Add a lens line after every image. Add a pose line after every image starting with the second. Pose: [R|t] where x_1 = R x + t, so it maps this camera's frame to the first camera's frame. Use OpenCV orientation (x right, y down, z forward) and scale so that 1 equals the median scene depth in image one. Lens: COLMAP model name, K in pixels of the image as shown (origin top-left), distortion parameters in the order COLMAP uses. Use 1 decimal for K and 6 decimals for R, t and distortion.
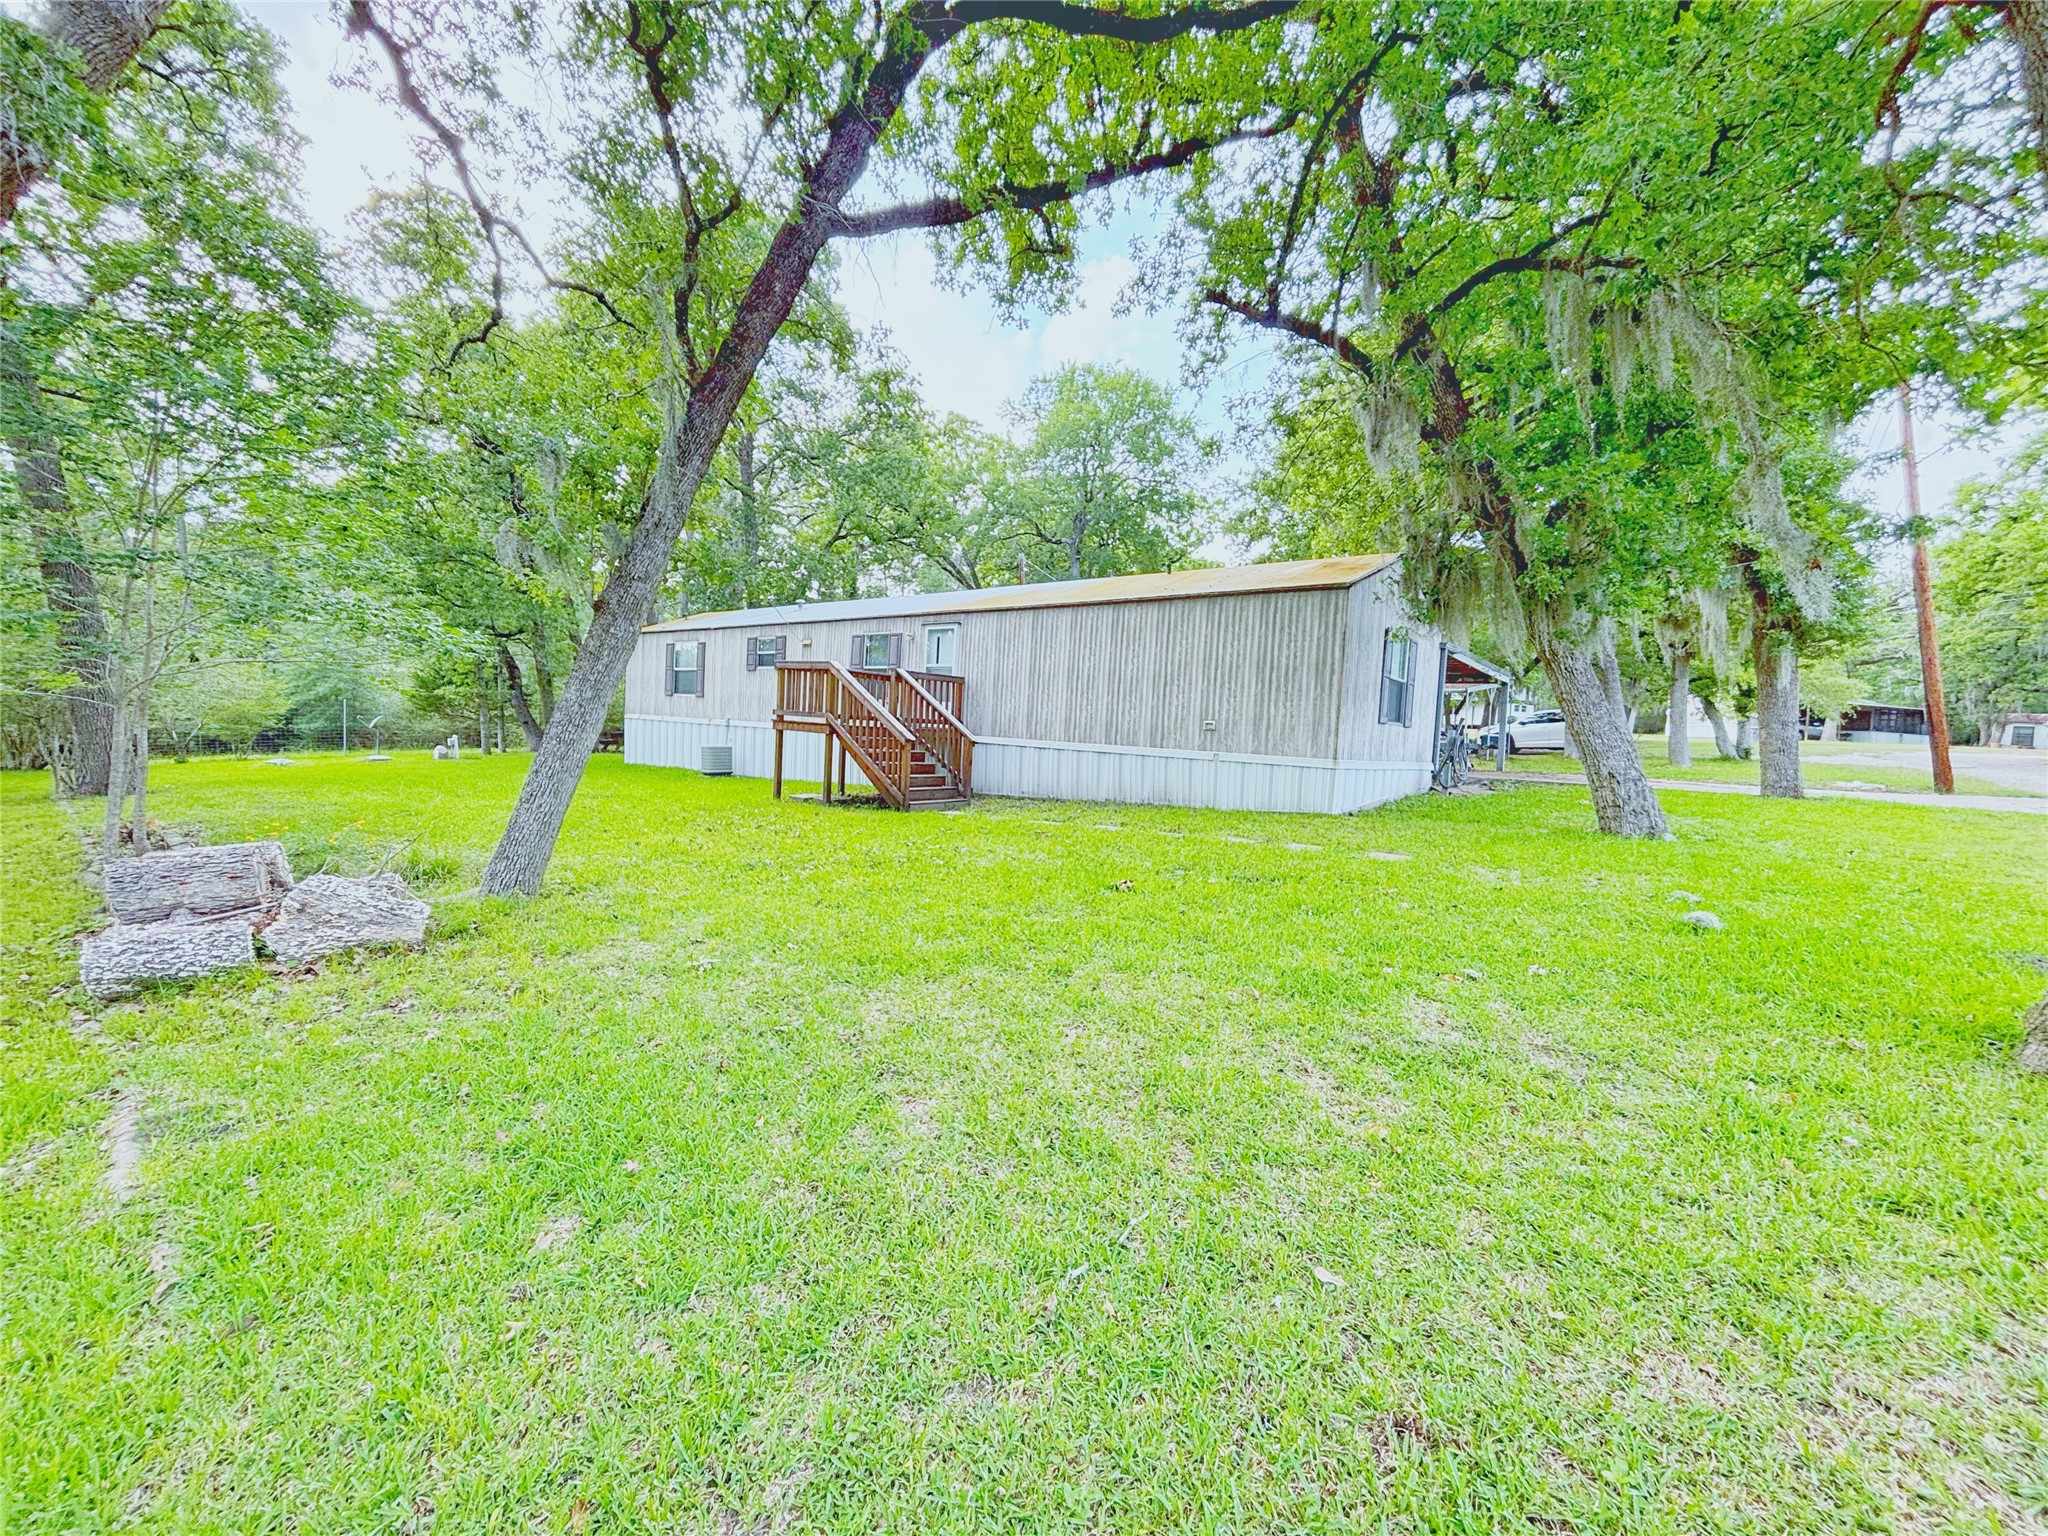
lens RADIAL K [[826.6, 0, 1022.9], [0, 826.6, 758.6], [0, 0, 1]] dist [0.001141, 0.002478]
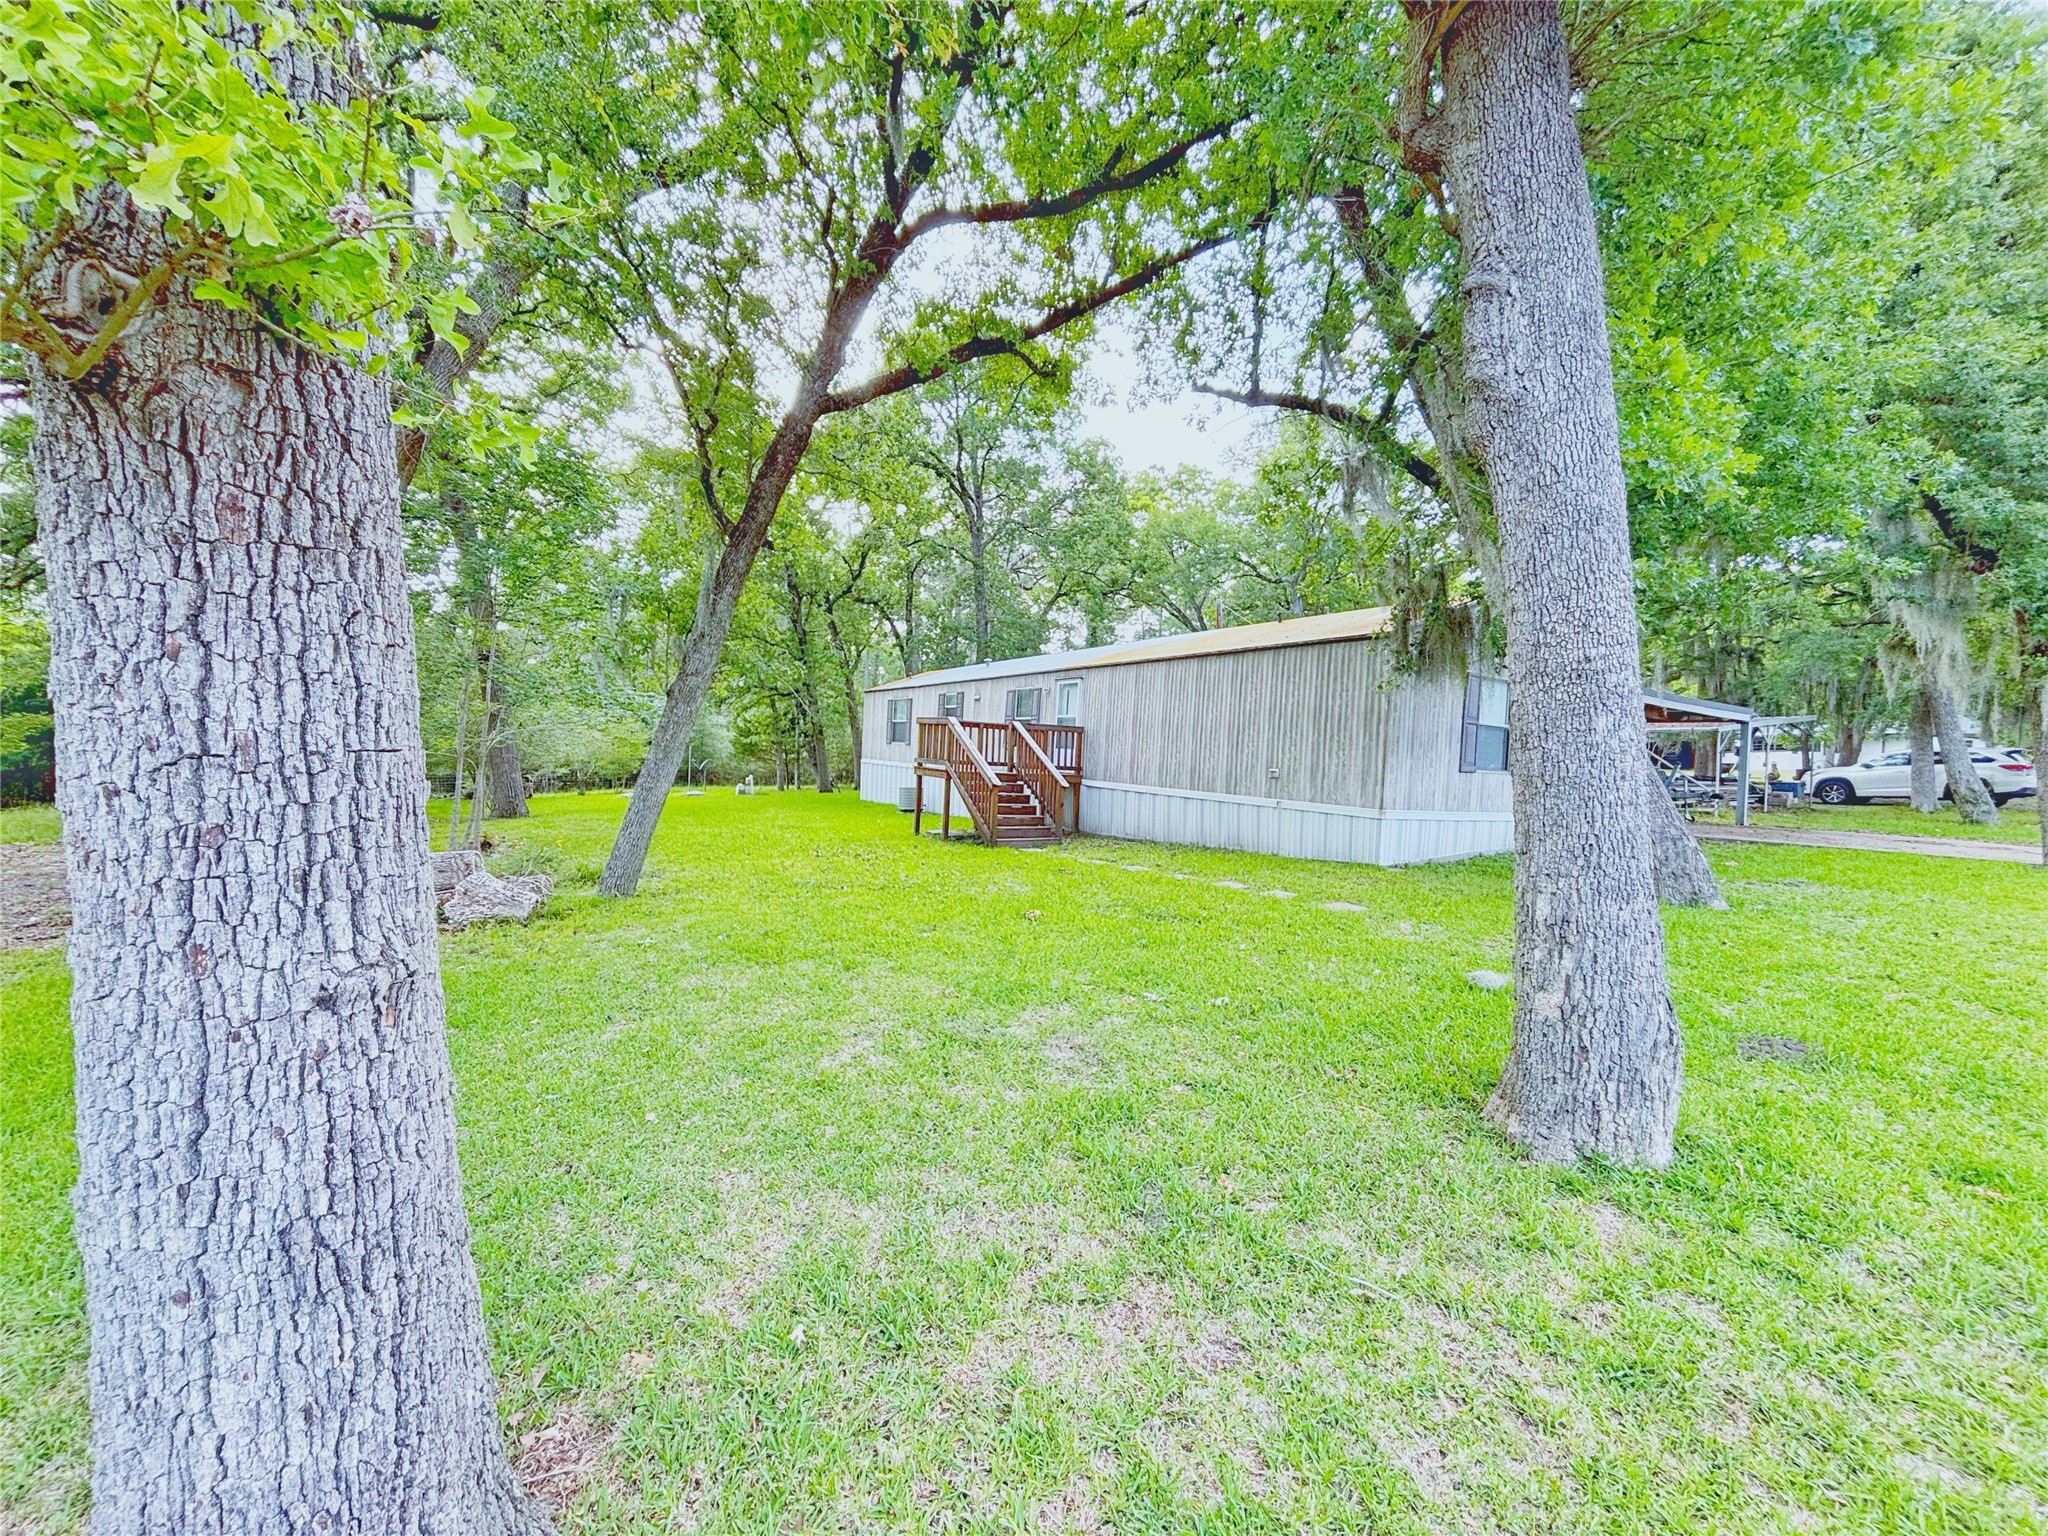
lens RADIAL K [[826.6, 0, 1029.2], [0, 826.6, 770.5], [0, 0, 1]] dist [0.001141, 0.002478]
pose [[0.941045, 0.001465, -0.338278, 0.267715], [-0.012149, 0.999492, -0.029468, -0.009206], [0.338063, 0.031840, 0.940585, -0.061467]]
